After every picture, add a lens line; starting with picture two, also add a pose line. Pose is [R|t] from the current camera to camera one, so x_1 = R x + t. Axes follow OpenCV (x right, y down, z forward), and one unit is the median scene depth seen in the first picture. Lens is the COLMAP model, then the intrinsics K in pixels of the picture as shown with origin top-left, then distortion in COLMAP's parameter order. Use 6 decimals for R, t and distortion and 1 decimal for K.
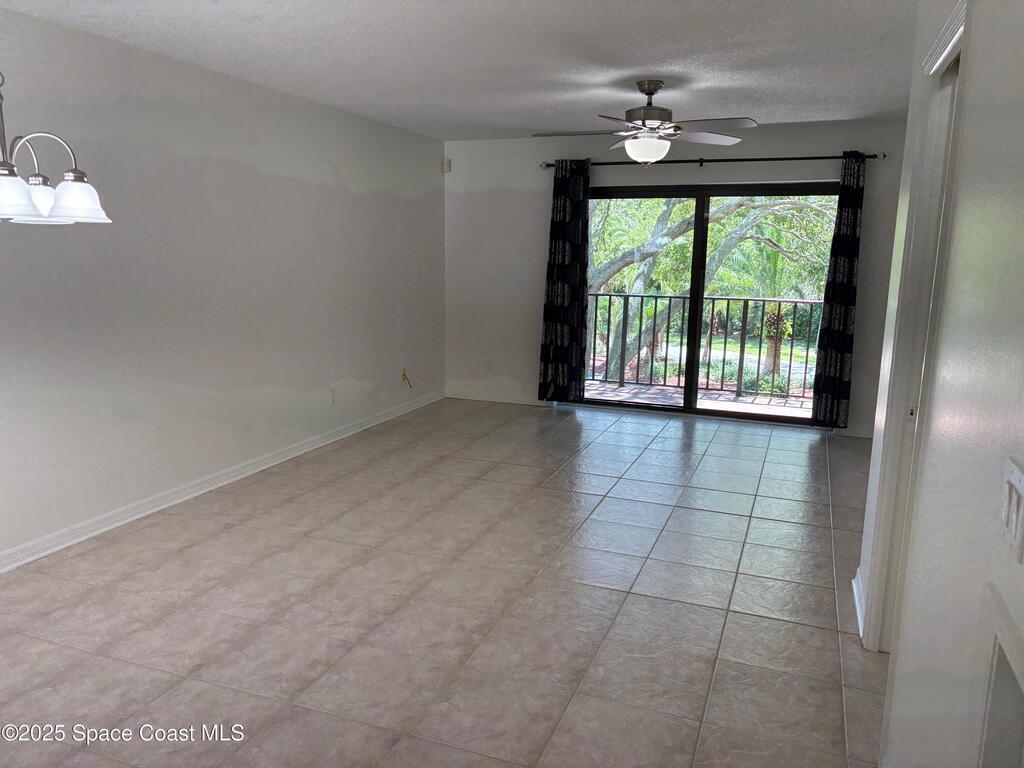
lens RADIAL K [[769.3, 0, 503.4], [0, 769.3, 388.1], [0, 0, 1]] dist [0.068725, -0.078368]
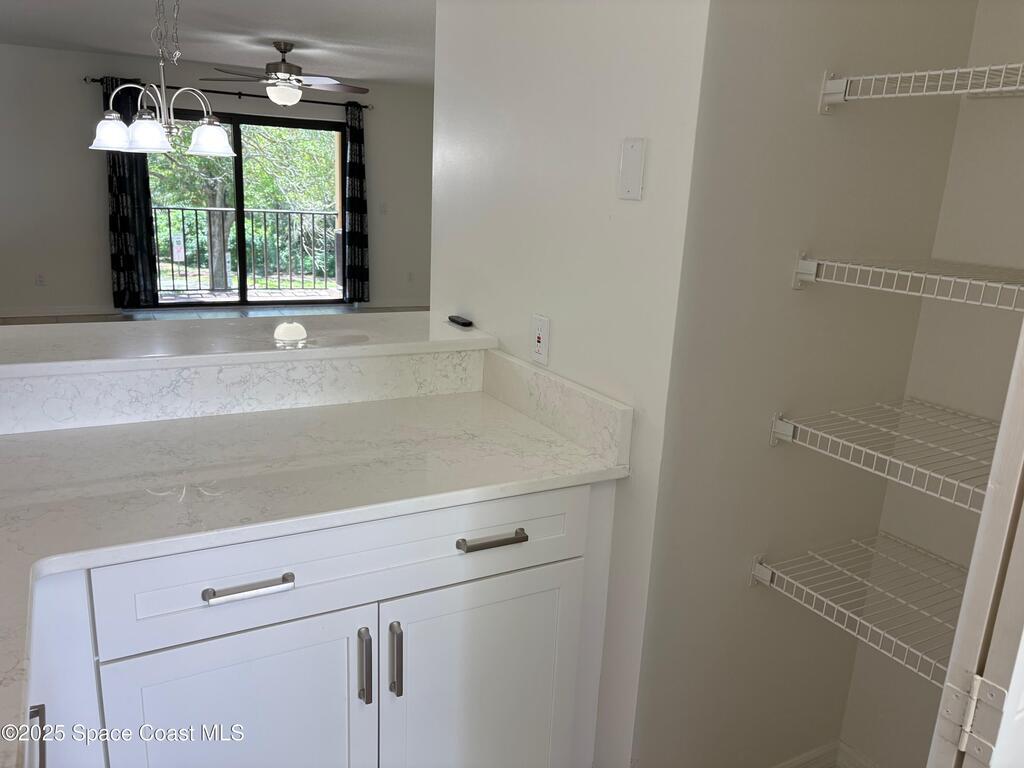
lens RADIAL K [[778.7, 0, 513.6], [0, 778.7, 393.0], [0, 0, 1]] dist [0.002942, 0.005444]
pose [[0.638908, -0.186322, 0.746378, -0.490536], [0.100858, 0.982139, 0.158840, 0.017795], [-0.762643, -0.026206, 0.646289, -0.136381]]
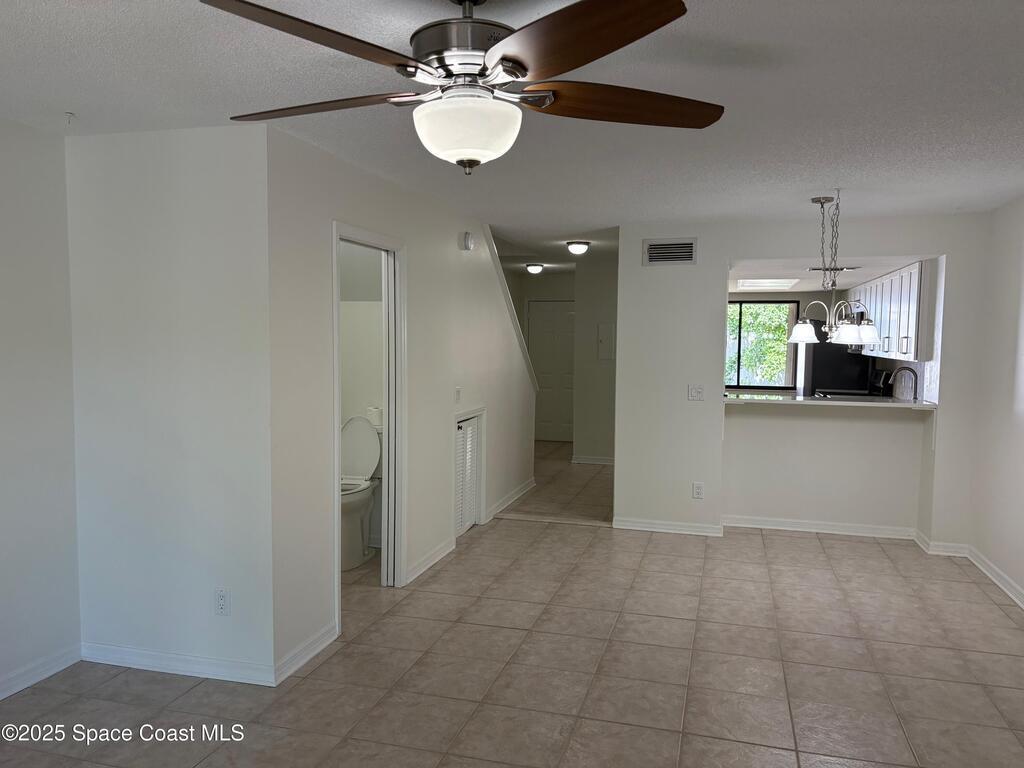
lens RADIAL K [[769.3, 0, 503.4], [0, 769.3, 388.1], [0, 0, 1]] dist [0.068725, -0.078368]
pose [[-0.995421, -0.020150, -0.093439, 0.150917], [-0.042547, 0.968754, 0.244348, -0.204913], [0.085596, 0.247204, -0.965175, 1.065757]]
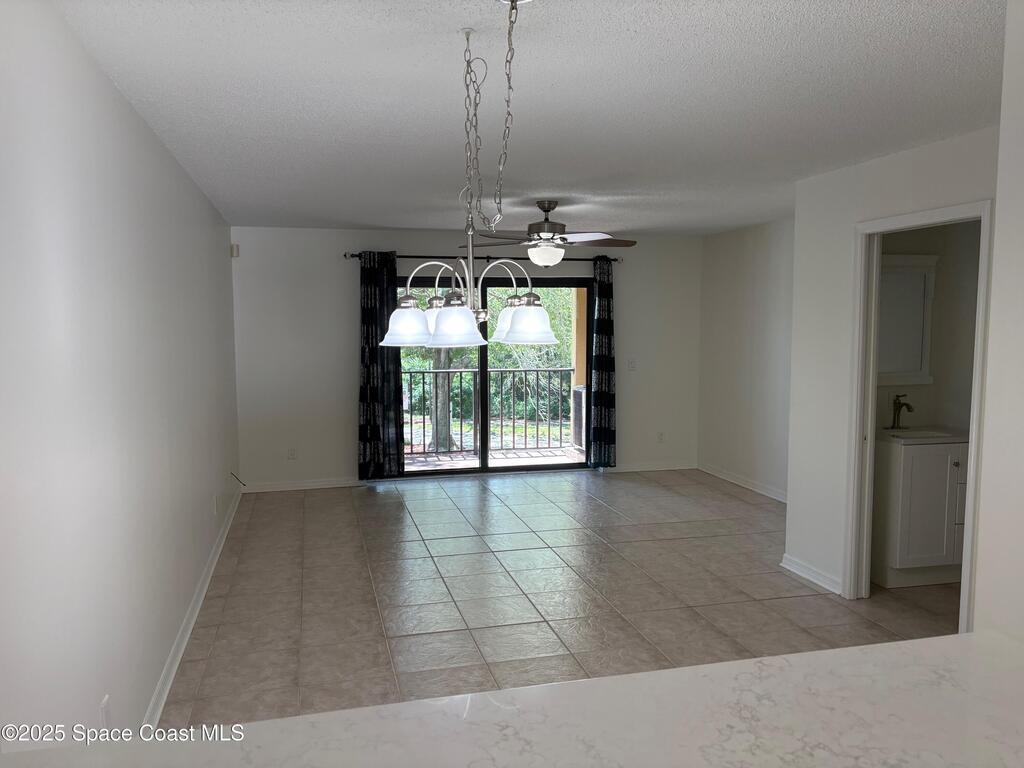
lens RADIAL K [[769.3, 0, 503.4], [0, 769.3, 388.1], [0, 0, 1]] dist [0.068725, -0.078368]
pose [[0.815190, -0.071650, 0.574745, -0.432336], [0.122462, 0.991207, -0.050126, -0.035190], [-0.566099, 0.111247, 0.816796, 0.051338]]
